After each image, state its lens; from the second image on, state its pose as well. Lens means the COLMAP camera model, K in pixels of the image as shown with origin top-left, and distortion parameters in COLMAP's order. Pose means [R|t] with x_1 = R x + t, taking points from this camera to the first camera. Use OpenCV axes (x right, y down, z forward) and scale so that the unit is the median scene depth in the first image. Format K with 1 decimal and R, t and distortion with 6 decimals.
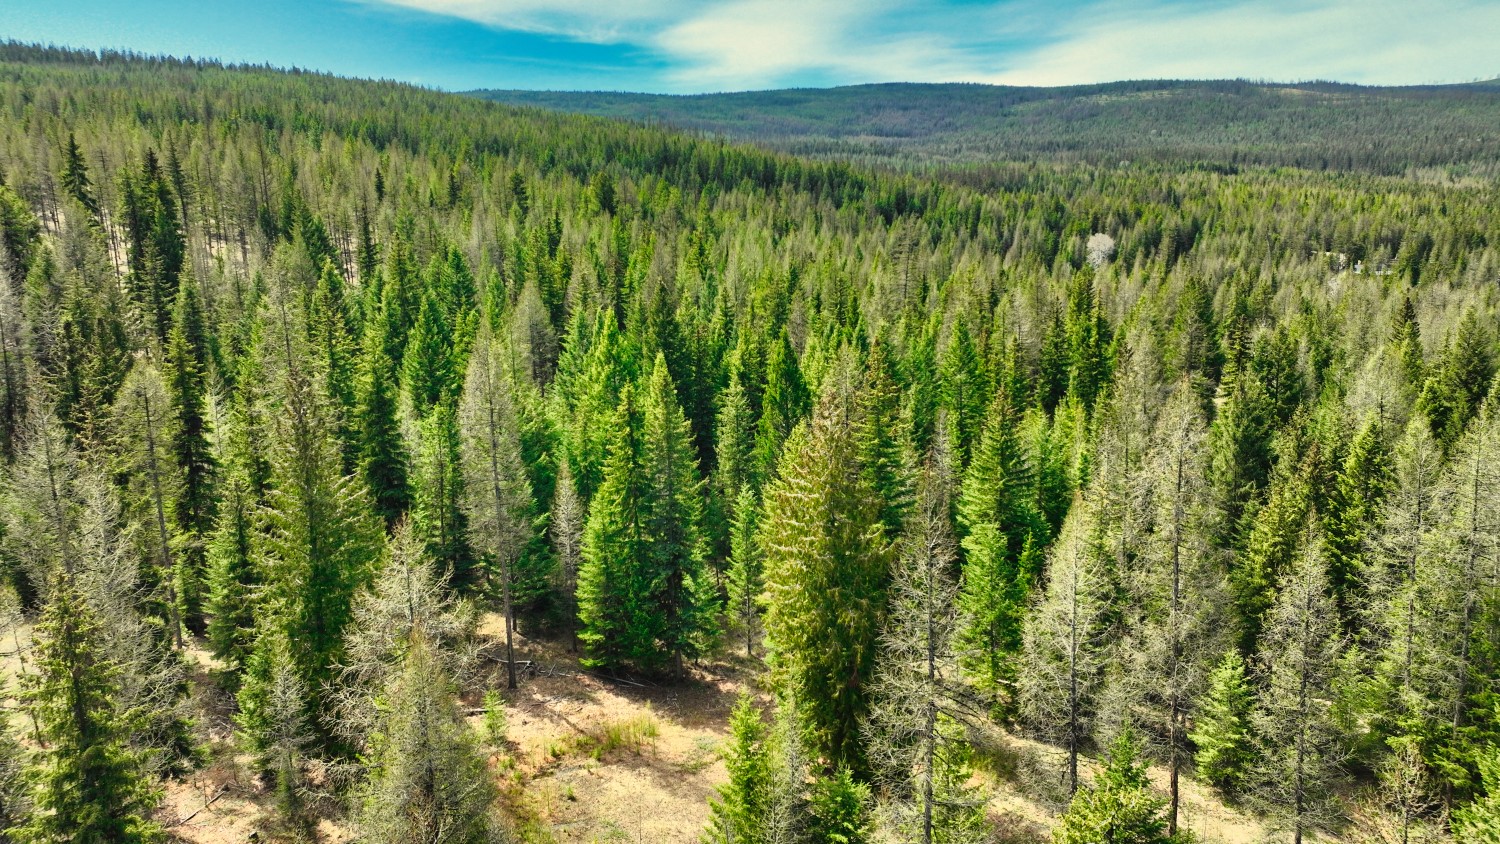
lens RADIAL K [[1052.1, 0, 750.8], [0, 1052.1, 419.4], [0, 0, 1]] dist [-0.001667, 0.018515]
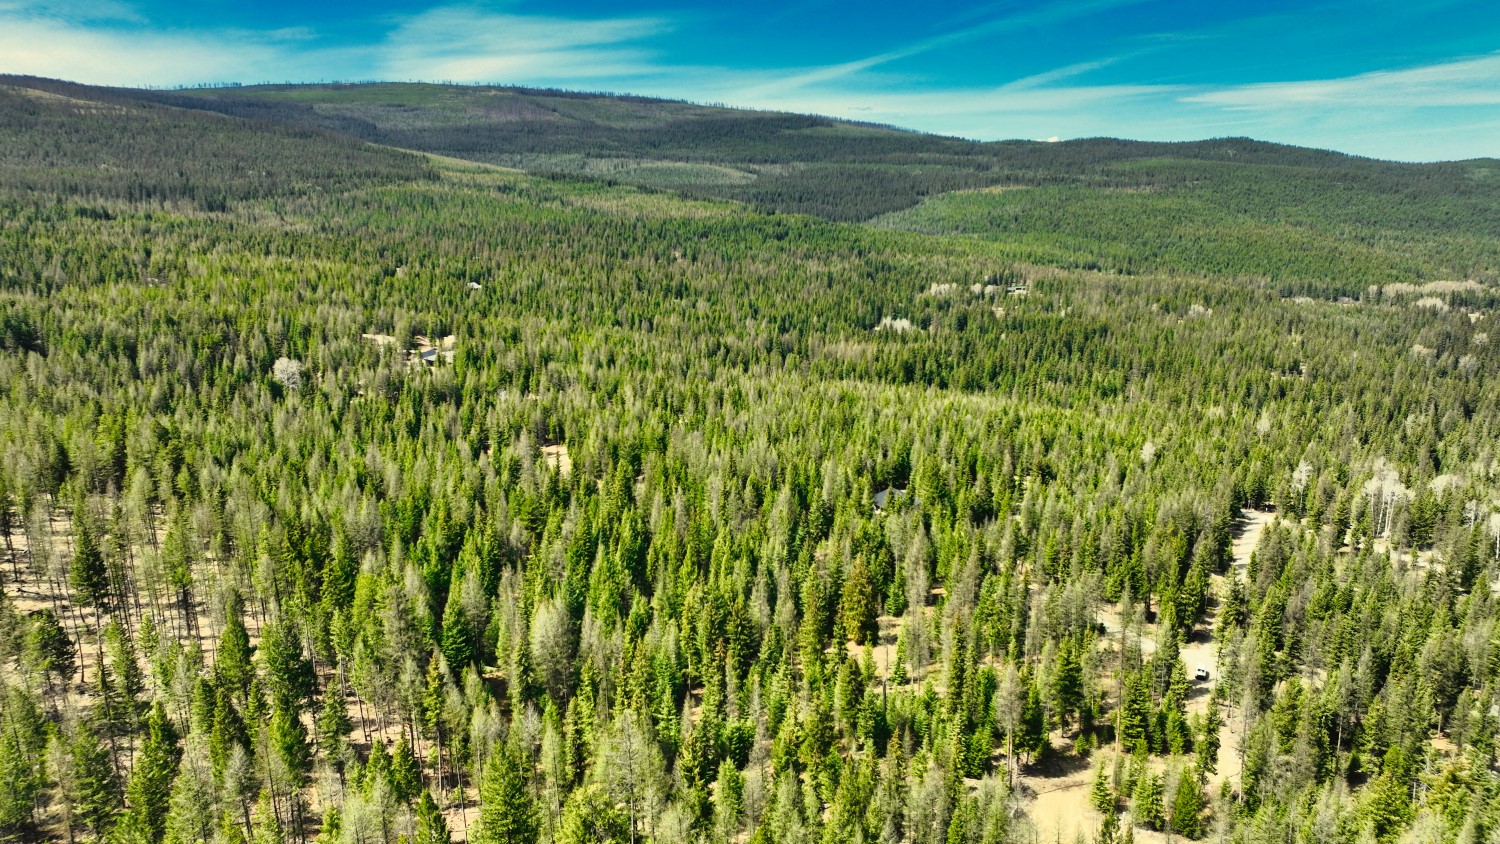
lens RADIAL K [[1052.1, 0, 749.0], [0, 1052.1, 424.8], [0, 0, 1]] dist [-0.001667, 0.018515]
pose [[0.468673, -0.182399, 0.864336, -0.181865], [0.162257, 0.979579, 0.118737, -0.054915], [-0.868342, 0.084596, 0.488698, -0.038716]]
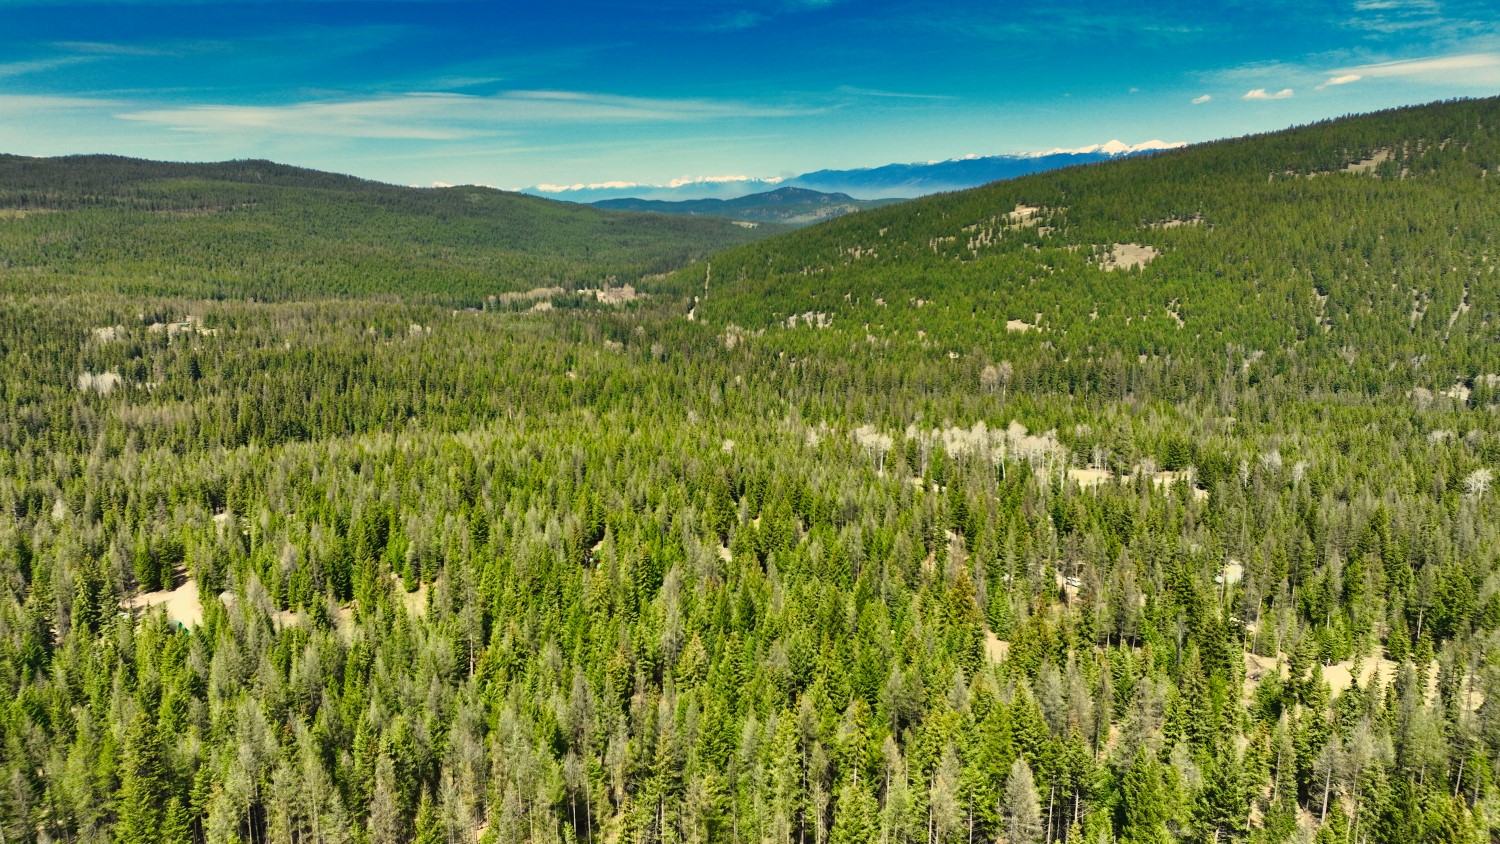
lens RADIAL K [[1052.1, 0, 750.1], [0, 1052.1, 420.4], [0, 0, 1]] dist [-0.001667, 0.018515]
pose [[-0.399314, -0.168636, 0.901171, -0.170320], [0.183867, 0.948238, 0.258916, -0.094525], [-0.898188, 0.269085, -0.347638, 0.153089]]
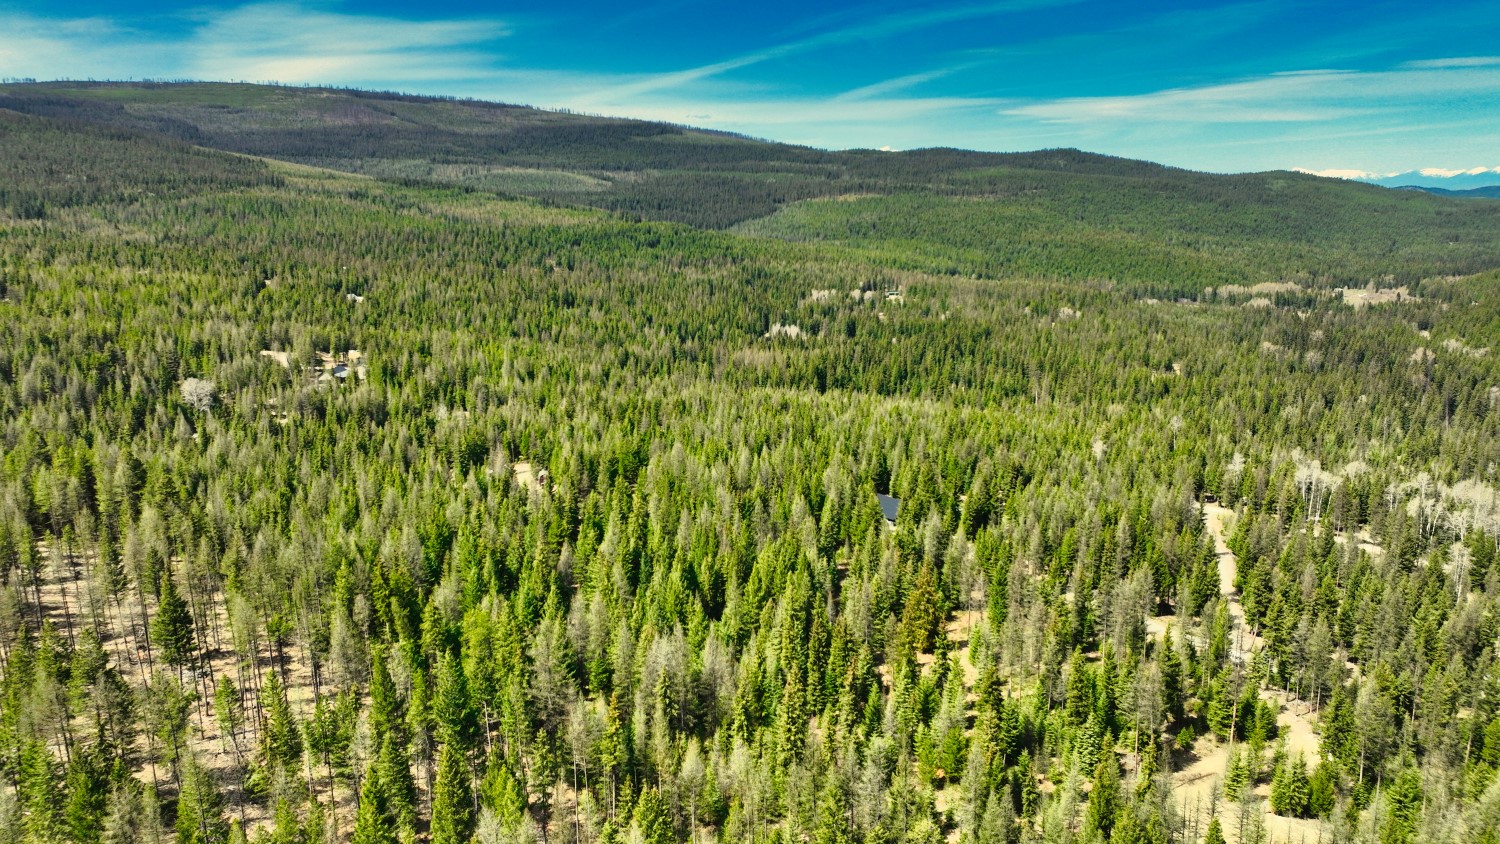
lens RADIAL K [[1052.1, 0, 748.4], [0, 1052.1, 425.1], [0, 0, 1]] dist [-0.001667, 0.018515]
pose [[0.333869, -0.188655, 0.923548, -0.194940], [0.172867, 0.975405, 0.136756, -0.062509], [-0.926633, 0.113993, 0.358270, 0.000592]]
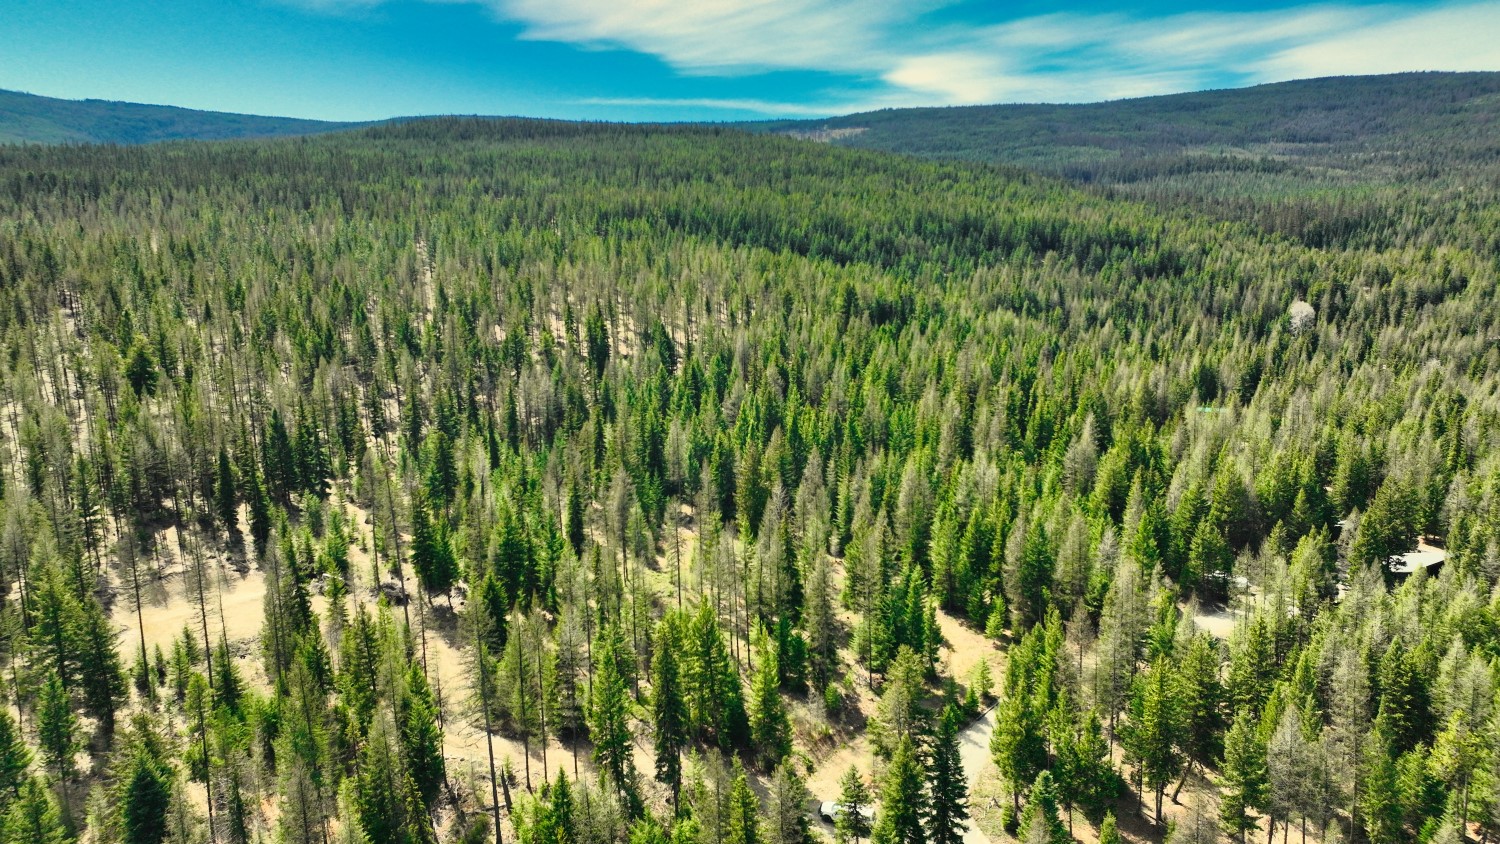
lens RADIAL K [[1052.1, 0, 750.7], [0, 1052.1, 412.2], [0, 0, 1]] dist [-0.001667, 0.018515]
pose [[0.929001, 0.058350, -0.365448, 0.072196], [-0.060475, 0.998154, 0.005639, -0.007687], [0.365102, 0.016861, 0.930815, -0.123415]]
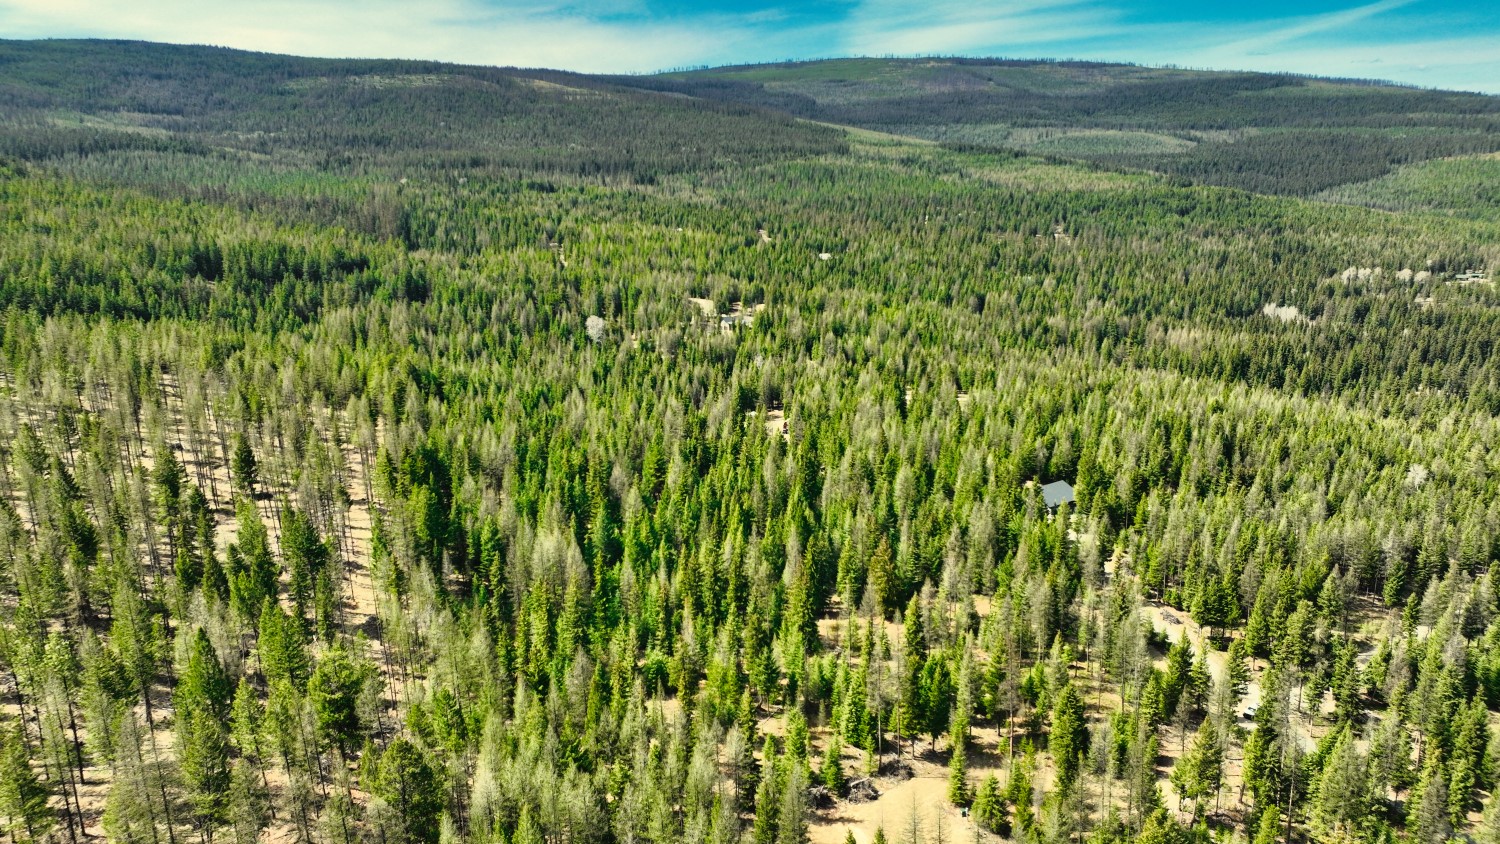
lens RADIAL K [[1052.1, 0, 749.0], [0, 1052.1, 420.9], [0, 0, 1]] dist [-0.001667, 0.018515]
pose [[0.780990, -0.145797, 0.607287, -0.145766], [0.118540, 0.989299, 0.085063, -0.045685], [-0.613190, 0.005554, 0.789916, -0.105750]]
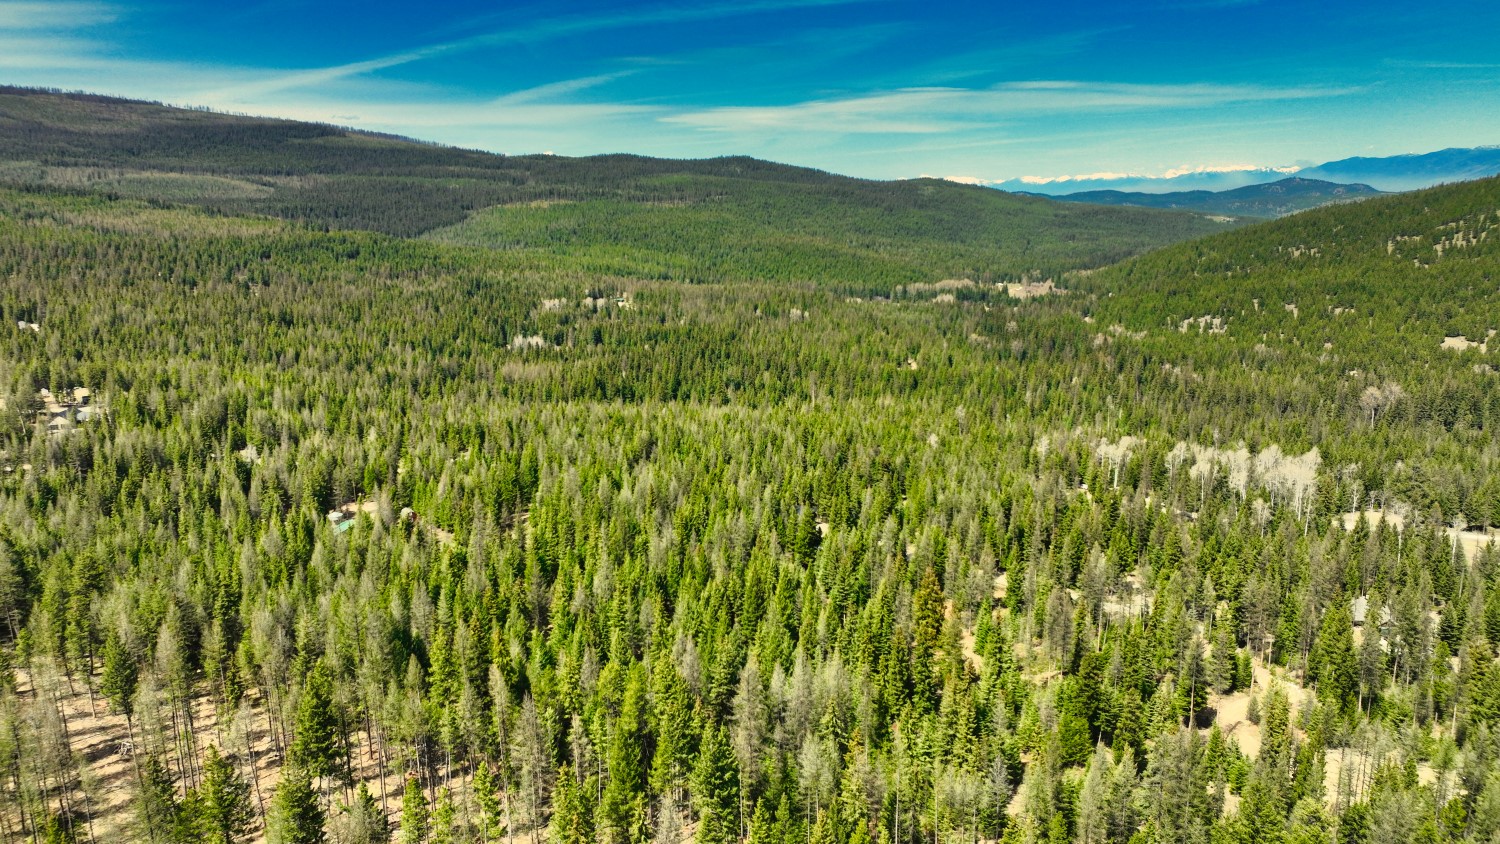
lens RADIAL K [[1052.1, 0, 747.5], [0, 1052.1, 425.3], [0, 0, 1]] dist [-0.001667, 0.018515]
pose [[0.033259, -0.196909, 0.979857, -0.202131], [0.190842, 0.963612, 0.187167, -0.076074], [-0.981057, 0.180773, 0.069627, 0.061794]]
